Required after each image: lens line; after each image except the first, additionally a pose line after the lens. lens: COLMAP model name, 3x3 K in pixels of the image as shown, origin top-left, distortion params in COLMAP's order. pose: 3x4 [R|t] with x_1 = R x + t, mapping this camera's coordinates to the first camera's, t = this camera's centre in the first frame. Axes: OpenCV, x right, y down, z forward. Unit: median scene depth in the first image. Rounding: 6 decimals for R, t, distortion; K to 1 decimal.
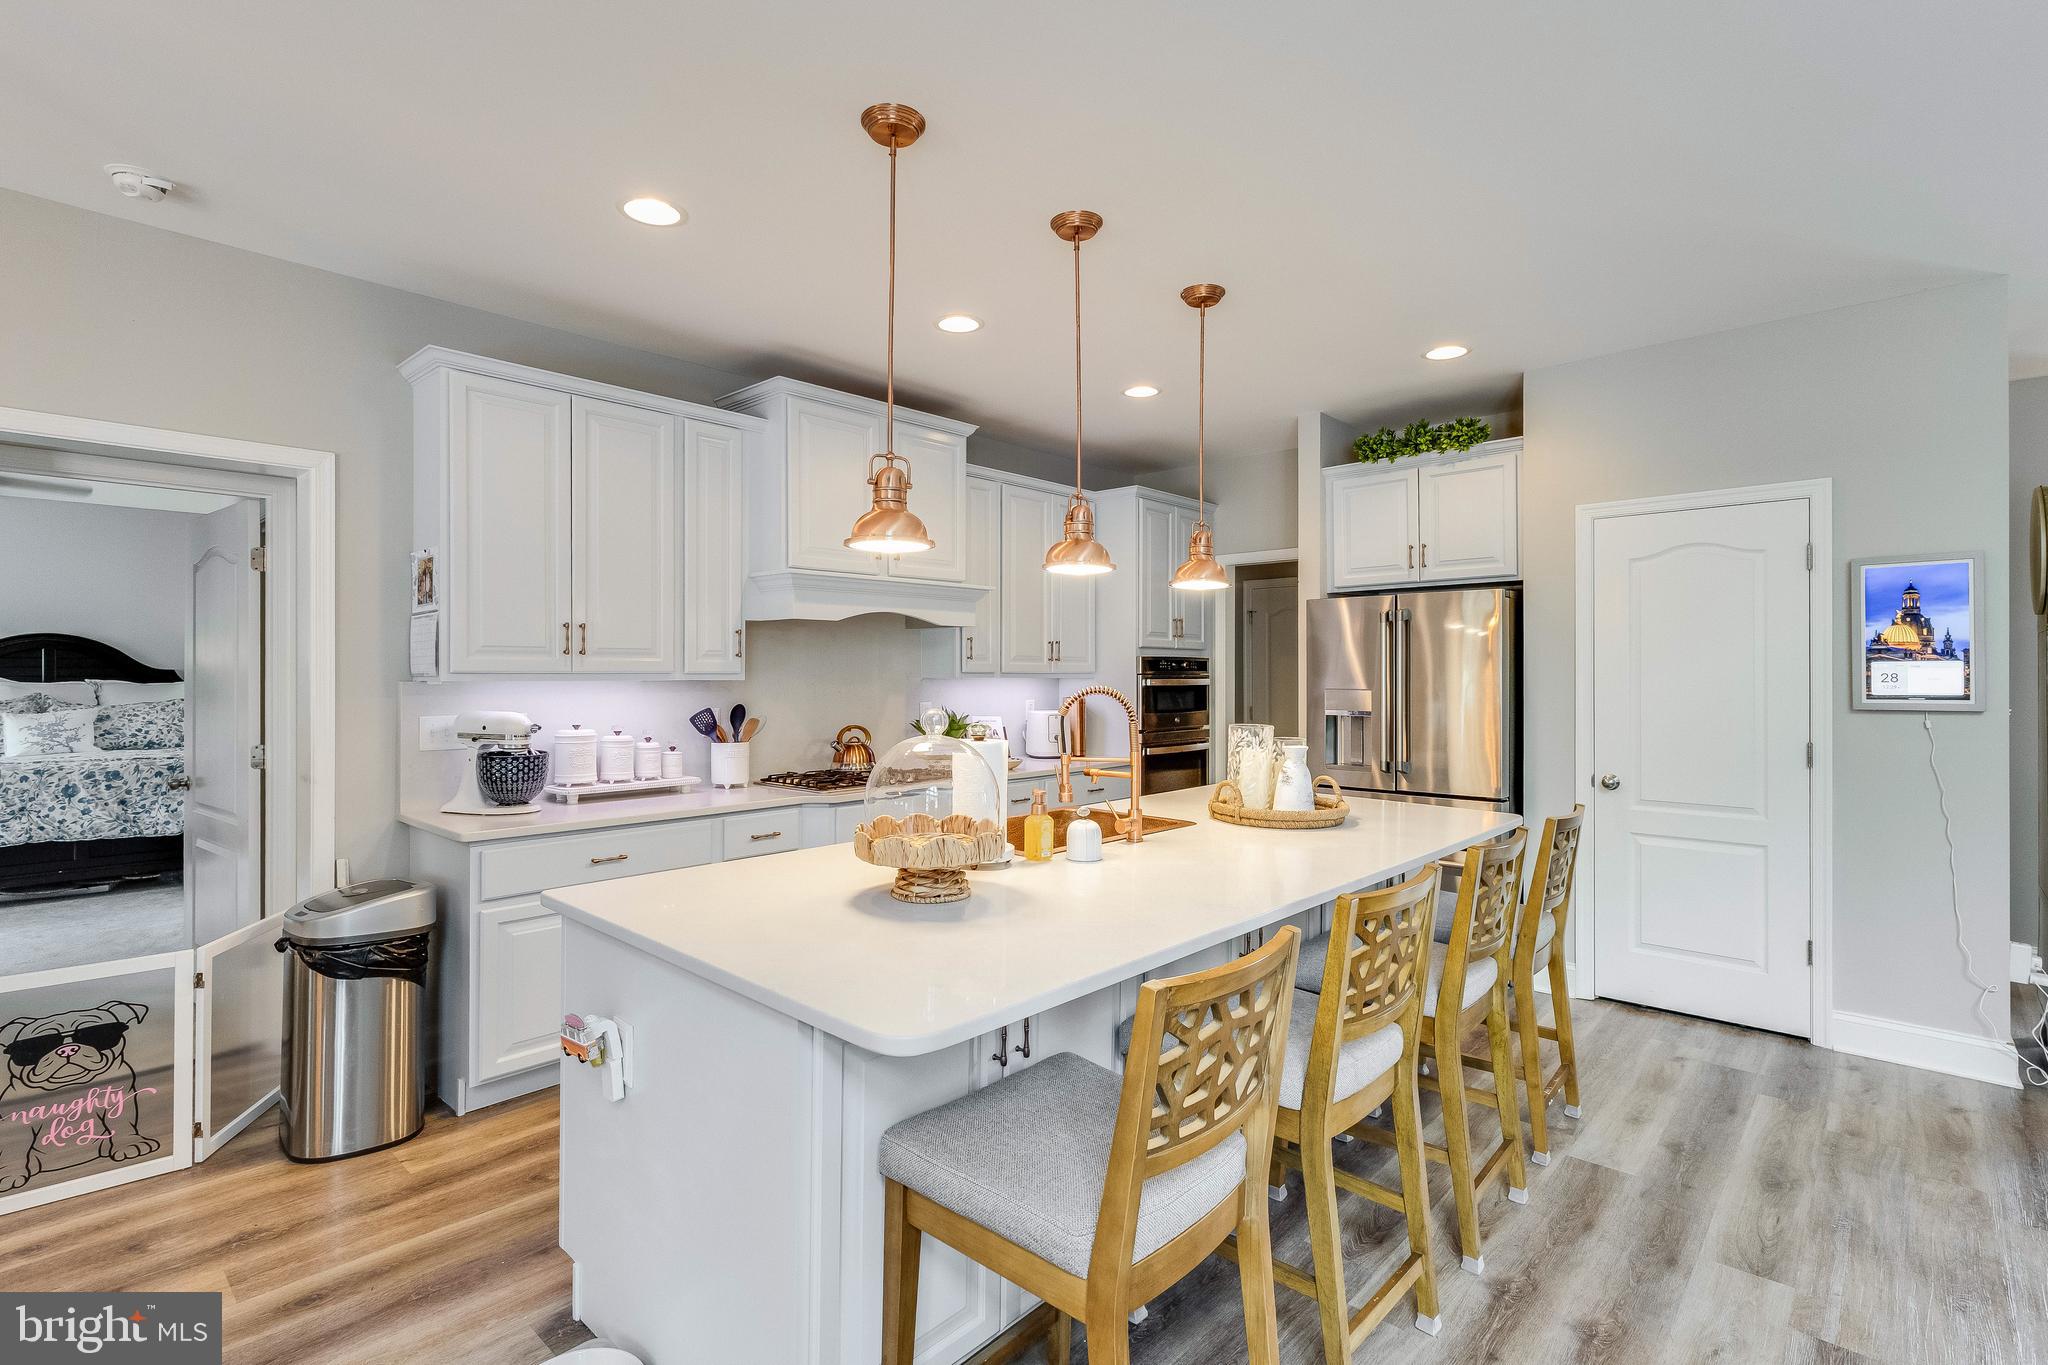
lens RADIAL K [[962.8, 0, 1016.5], [0, 962.8, 672.3], [0, 0, 1]] dist [0.001726, 0.000121]
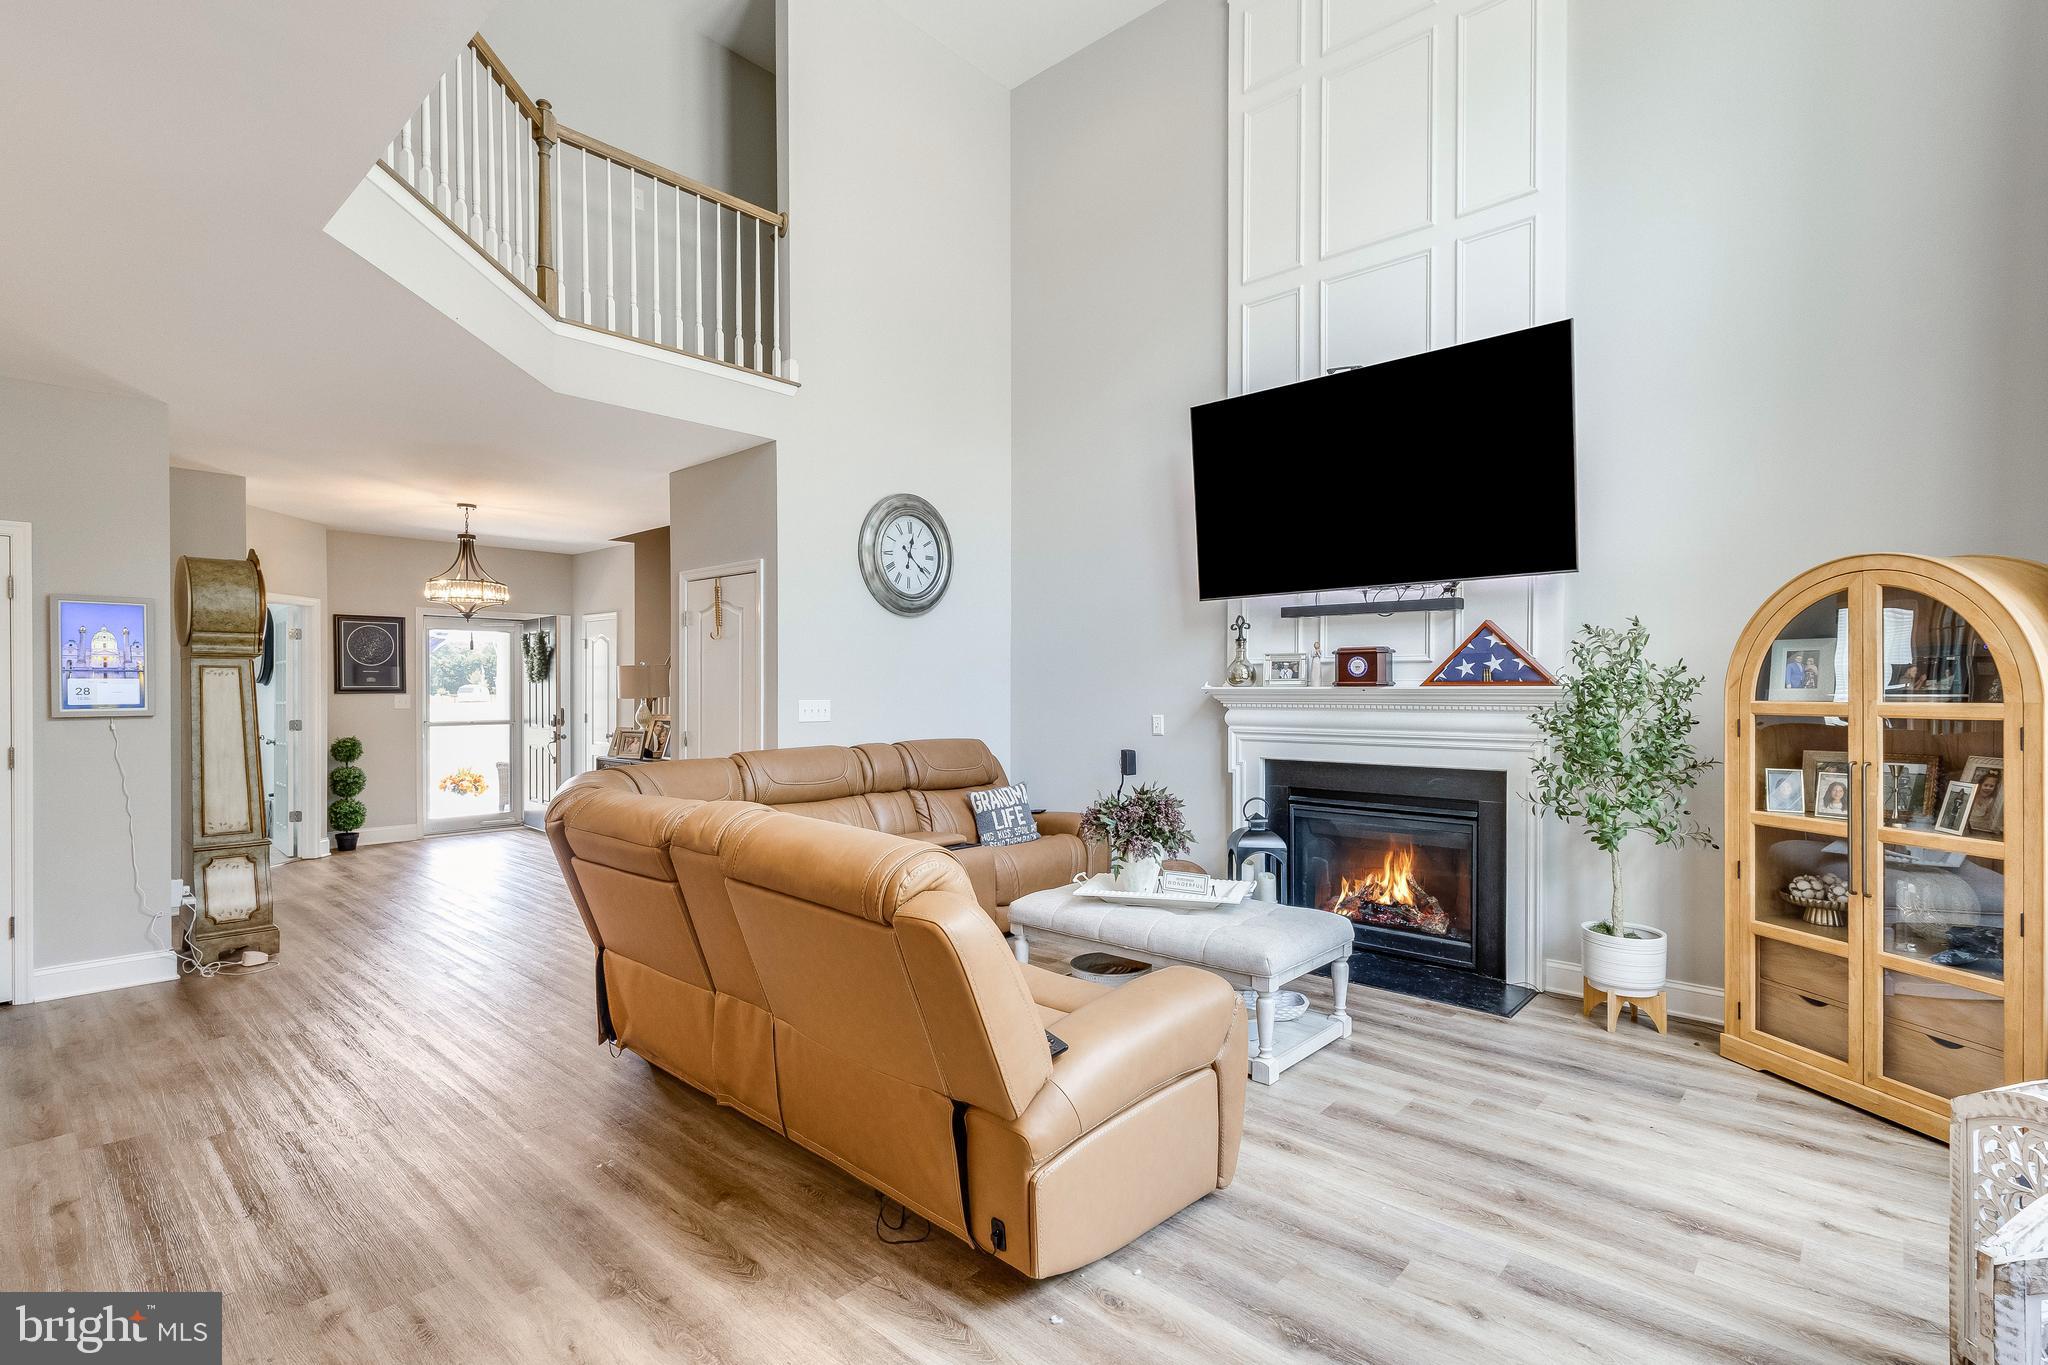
lens RADIAL K [[954.7, 0, 1027.7], [0, 954.7, 695.1], [0, 0, 1]] dist [-0.000104, 0.000723]
pose [[-0.020644, -0.004986, 0.999774, -0.377223], [-0.003476, 0.999982, 0.004915, 0.000077], [-0.999781, -0.003374, -0.020661, -0.215358]]
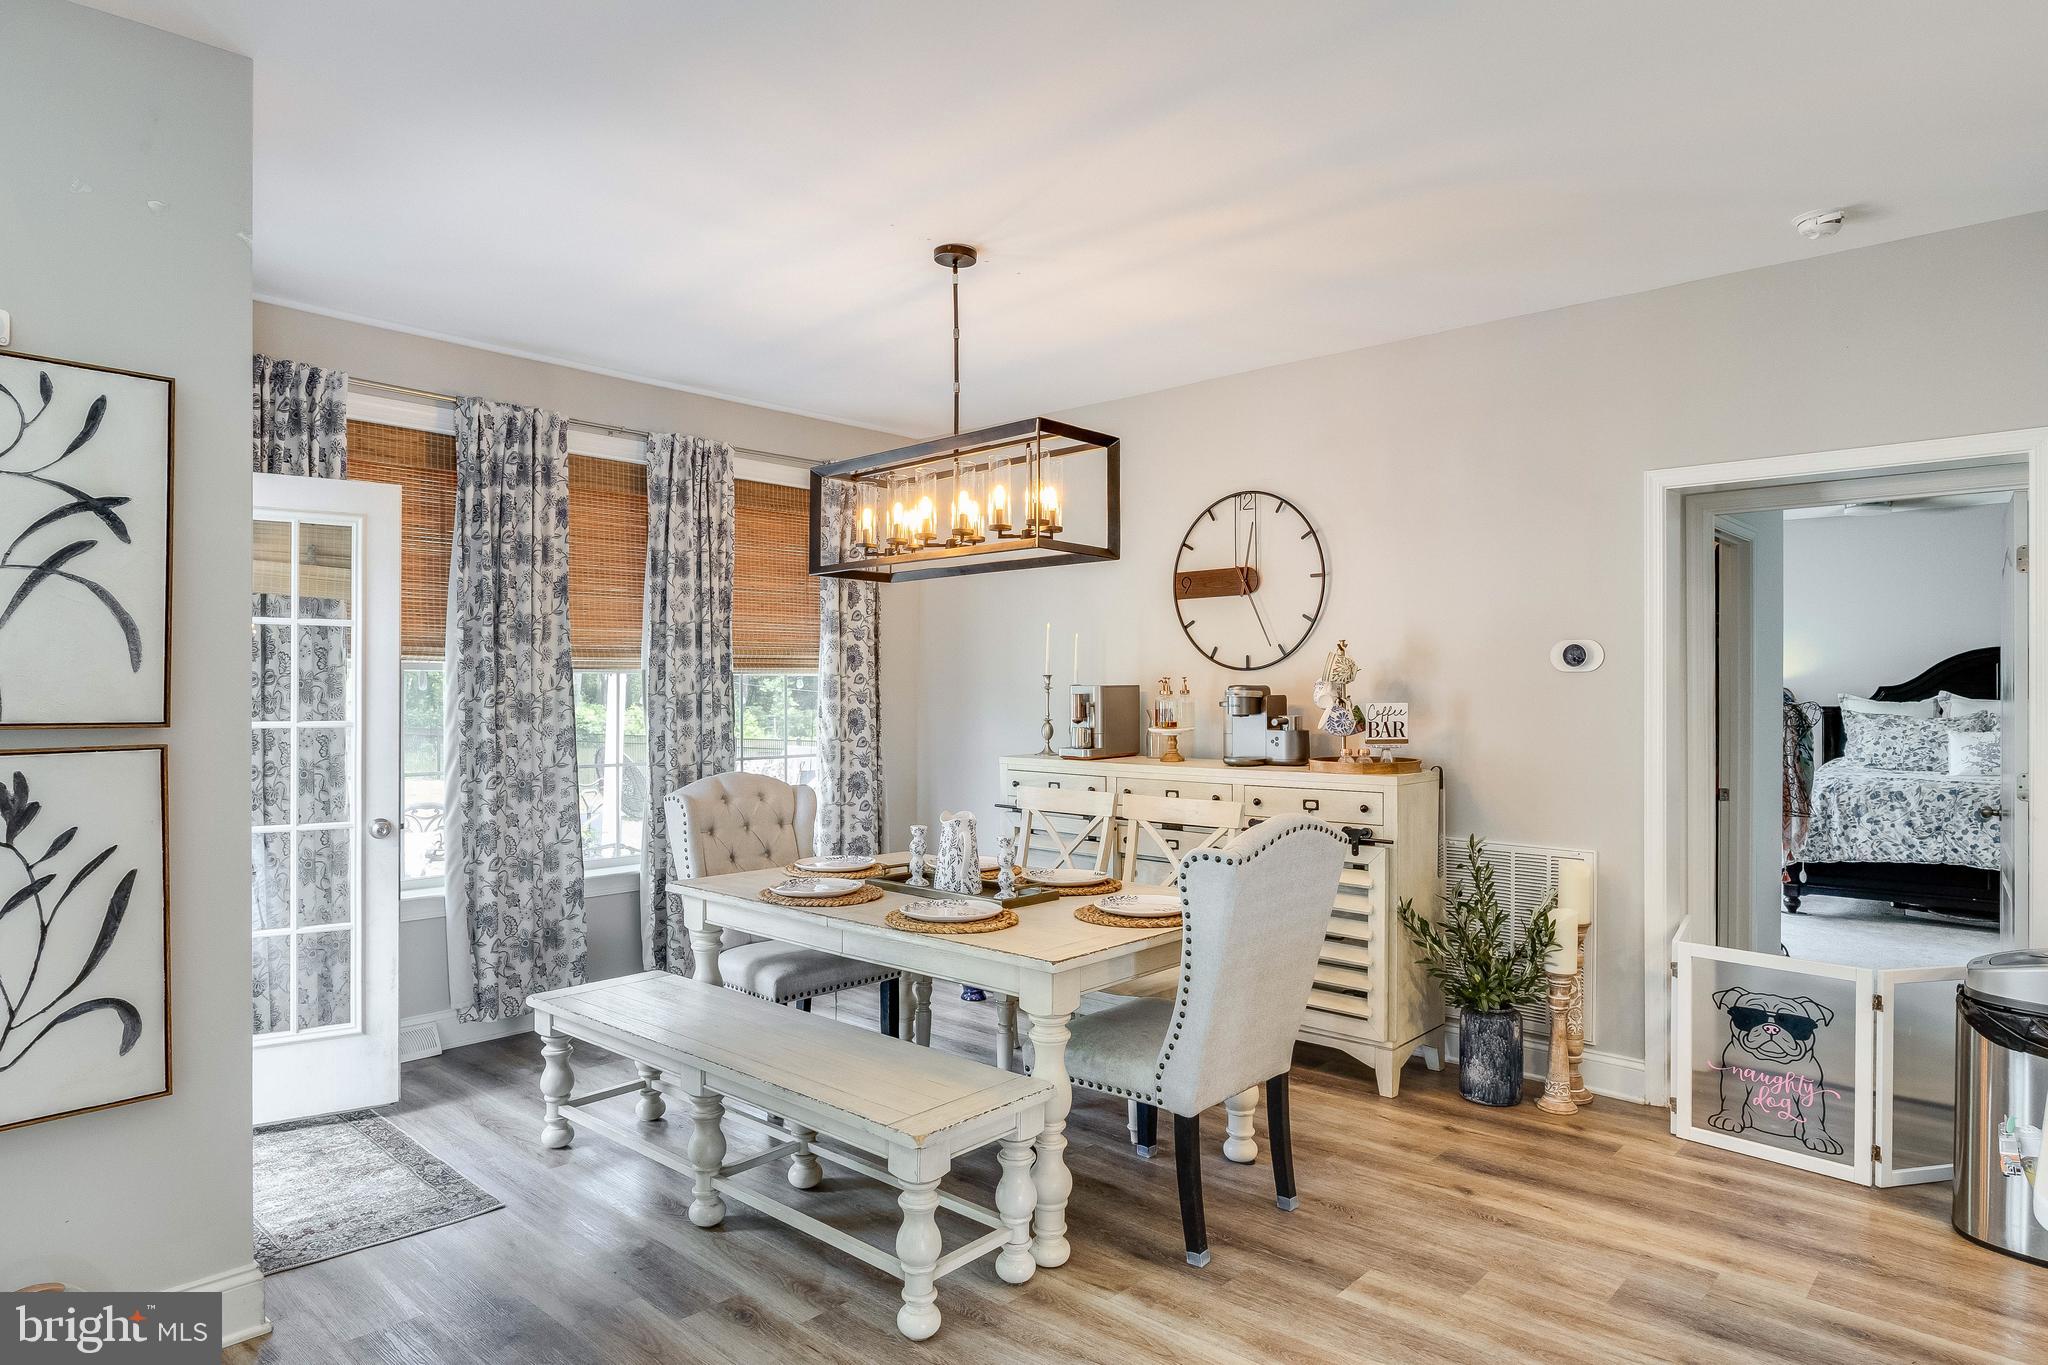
lens RADIAL K [[1205.4, 0, 1024.0], [0, 1205.4, 682.5], [0, 0, 1]] dist [-0.002345, -0.000538]
pose [[0.010620, -0.005286, -0.999930, 0.301182], [0.001192, 0.999985, -0.005274, -0.002007], [0.999943, -0.001136, 0.010627, 0.090811]]
